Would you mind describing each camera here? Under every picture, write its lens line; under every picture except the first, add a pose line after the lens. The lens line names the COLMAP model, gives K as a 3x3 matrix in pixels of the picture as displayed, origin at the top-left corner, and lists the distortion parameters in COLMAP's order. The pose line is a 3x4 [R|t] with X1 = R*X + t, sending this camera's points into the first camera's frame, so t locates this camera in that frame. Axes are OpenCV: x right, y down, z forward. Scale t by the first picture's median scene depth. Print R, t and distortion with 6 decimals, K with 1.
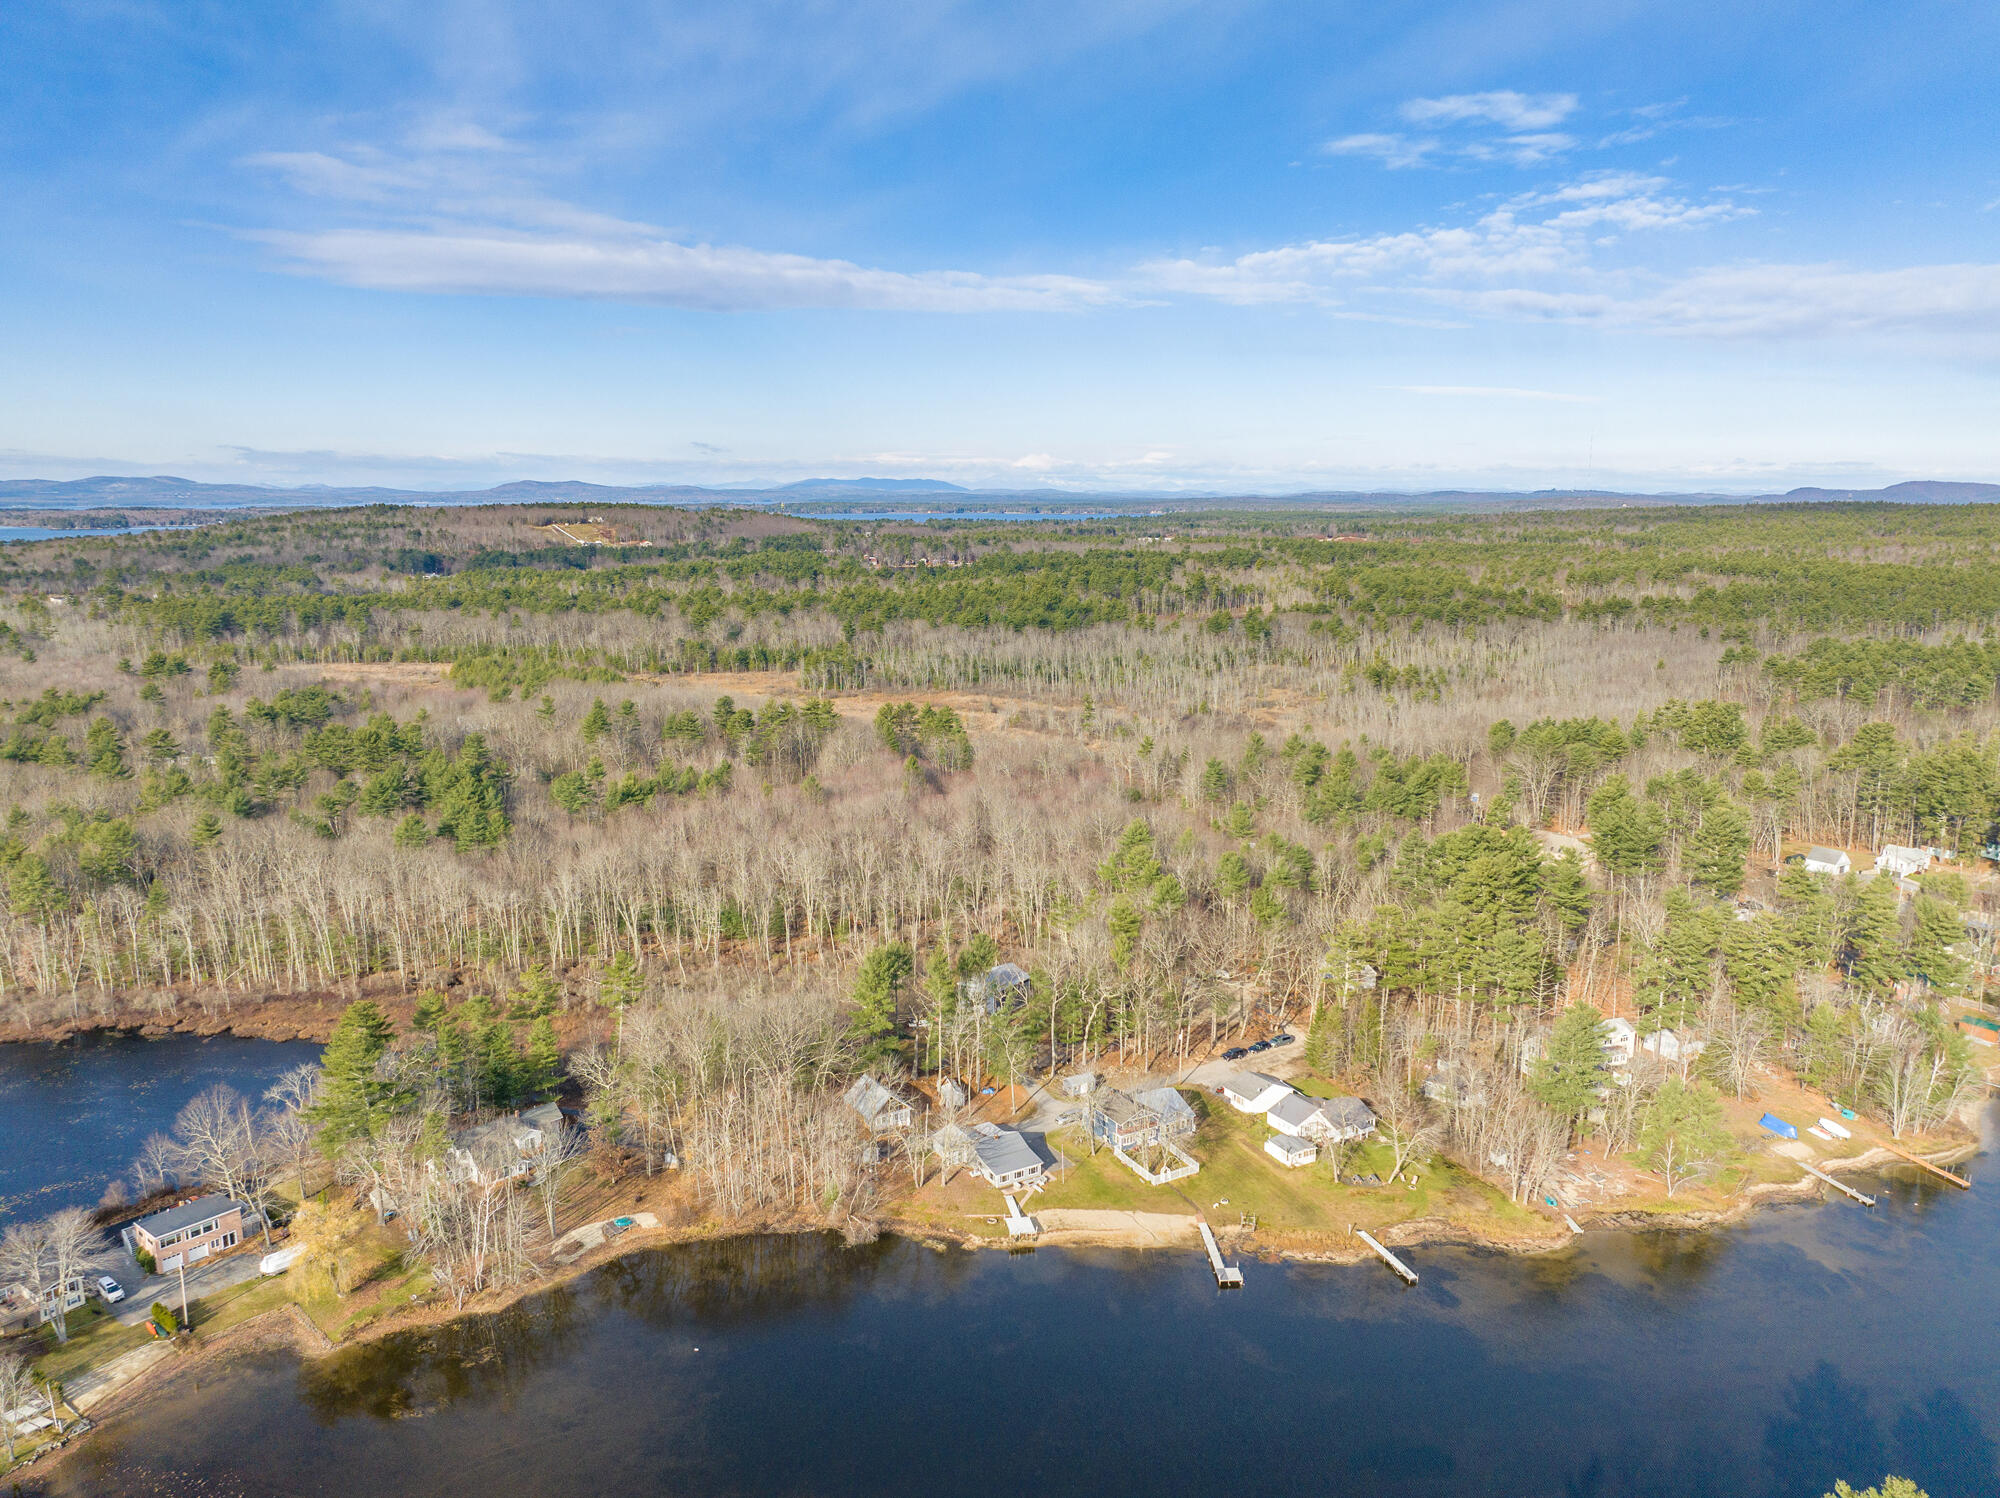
lens RADIAL K [[1623.0, 0, 1000.0], [0, 1623.0, 749.0], [0, 0, 1]] dist [-0.001184, -0.002506]
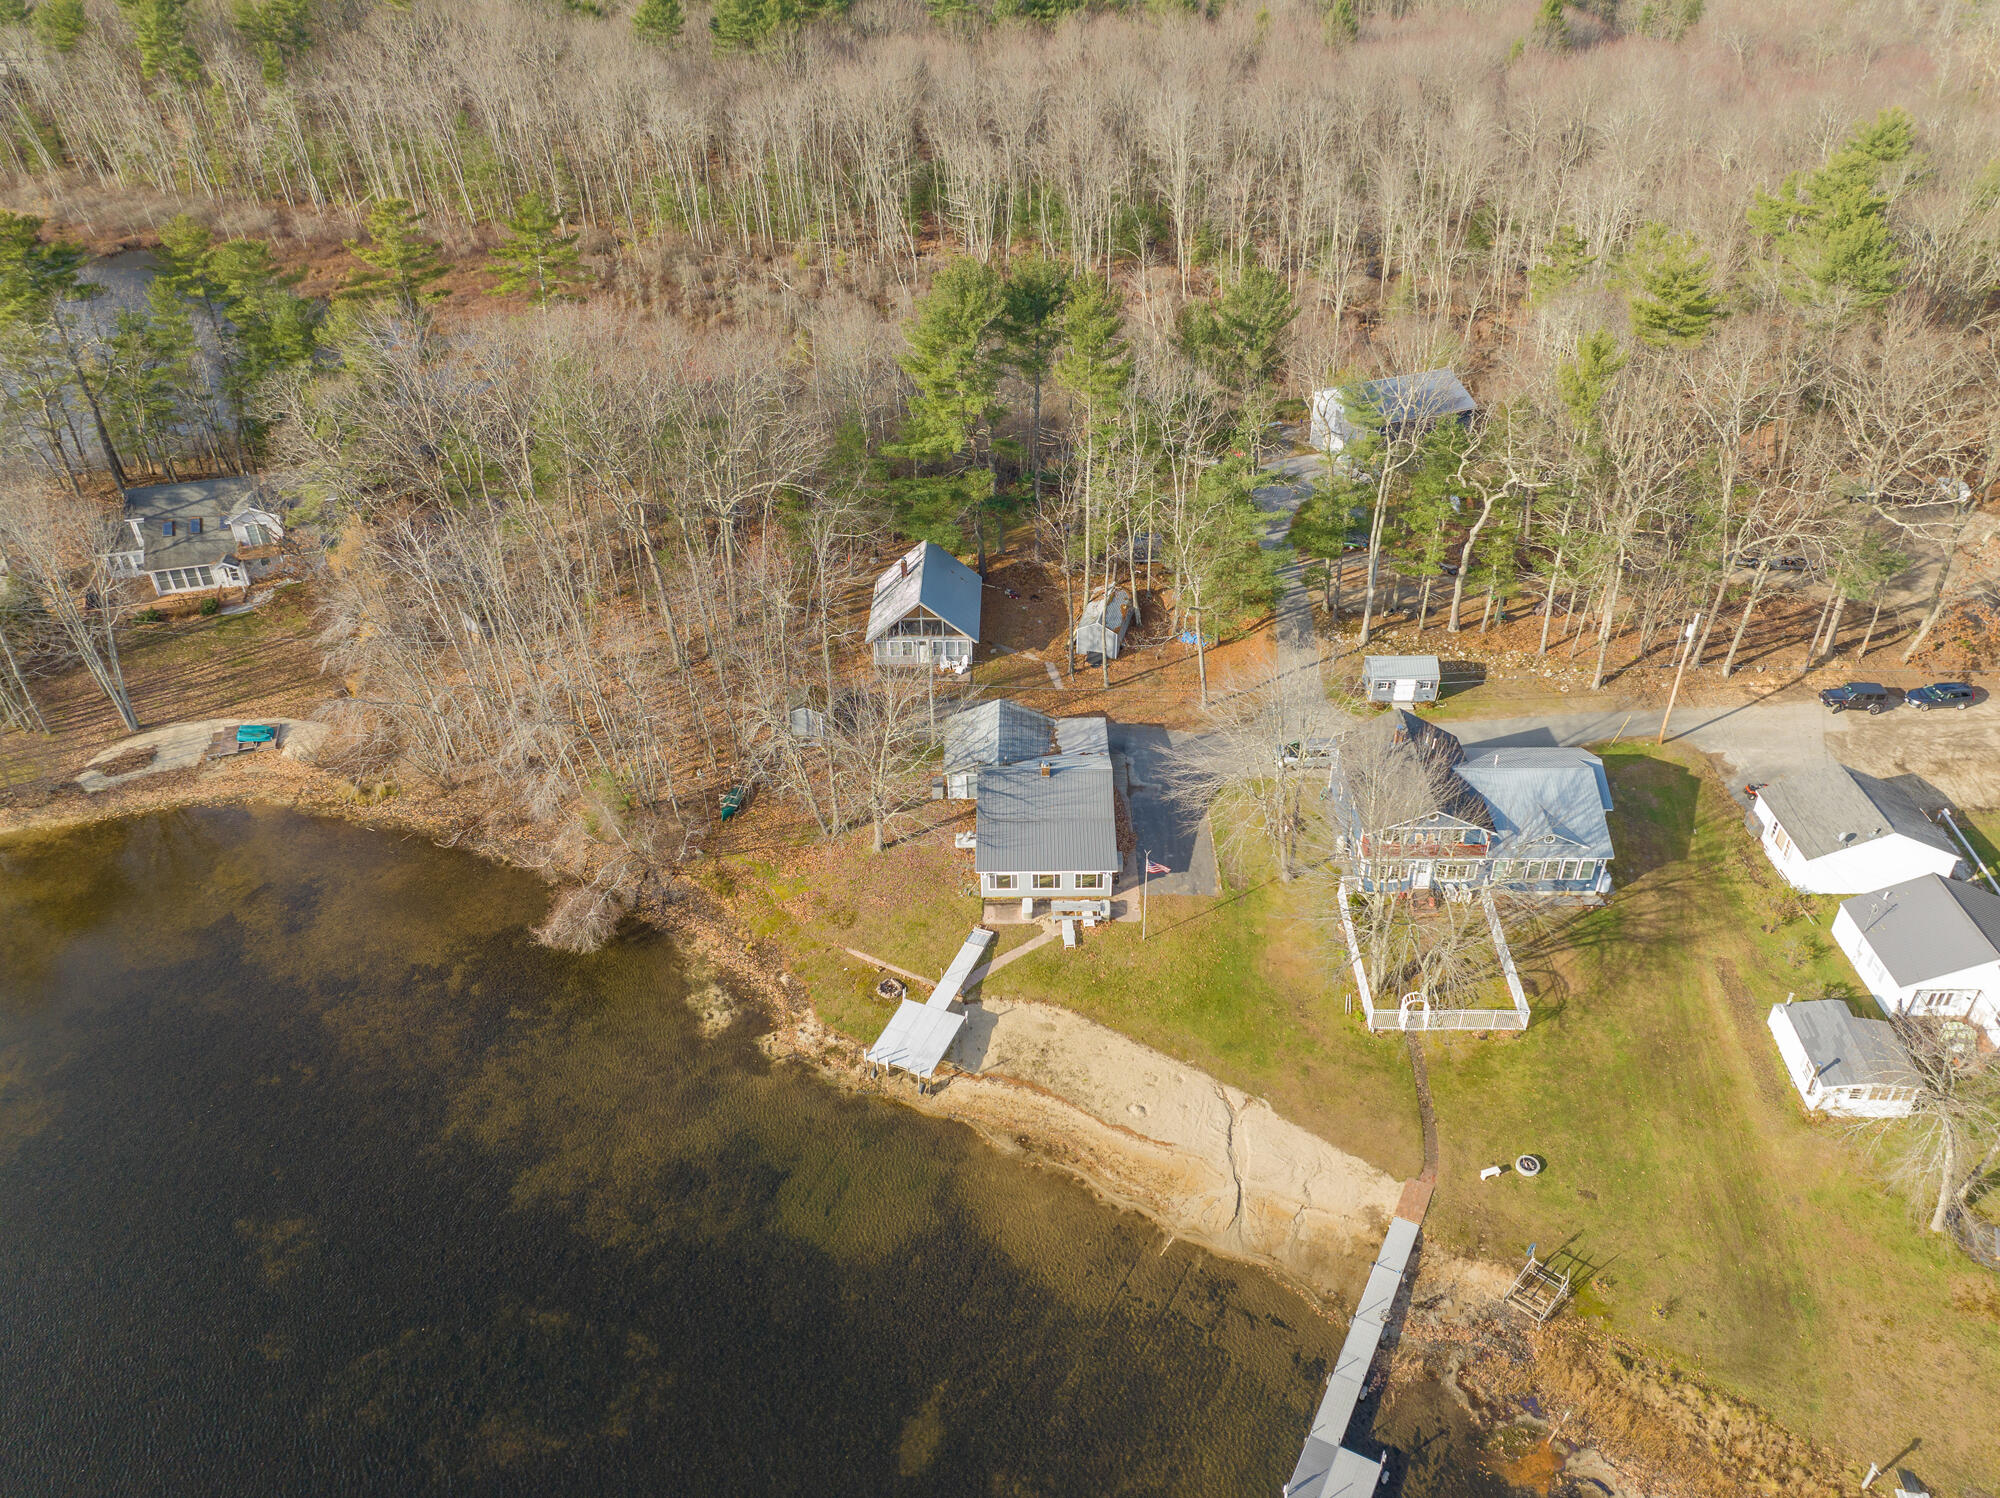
lens RADIAL K [[1623.0, 0, 1000.0], [0, 1623.0, 749.0], [0, 0, 1]] dist [-0.001184, -0.002506]
pose [[0.867784, 0.272243, -0.415735, 0.159013], [-0.104761, 0.918006, 0.382480, 0.088170], [0.485774, -0.288357, 0.825151, 0.703248]]
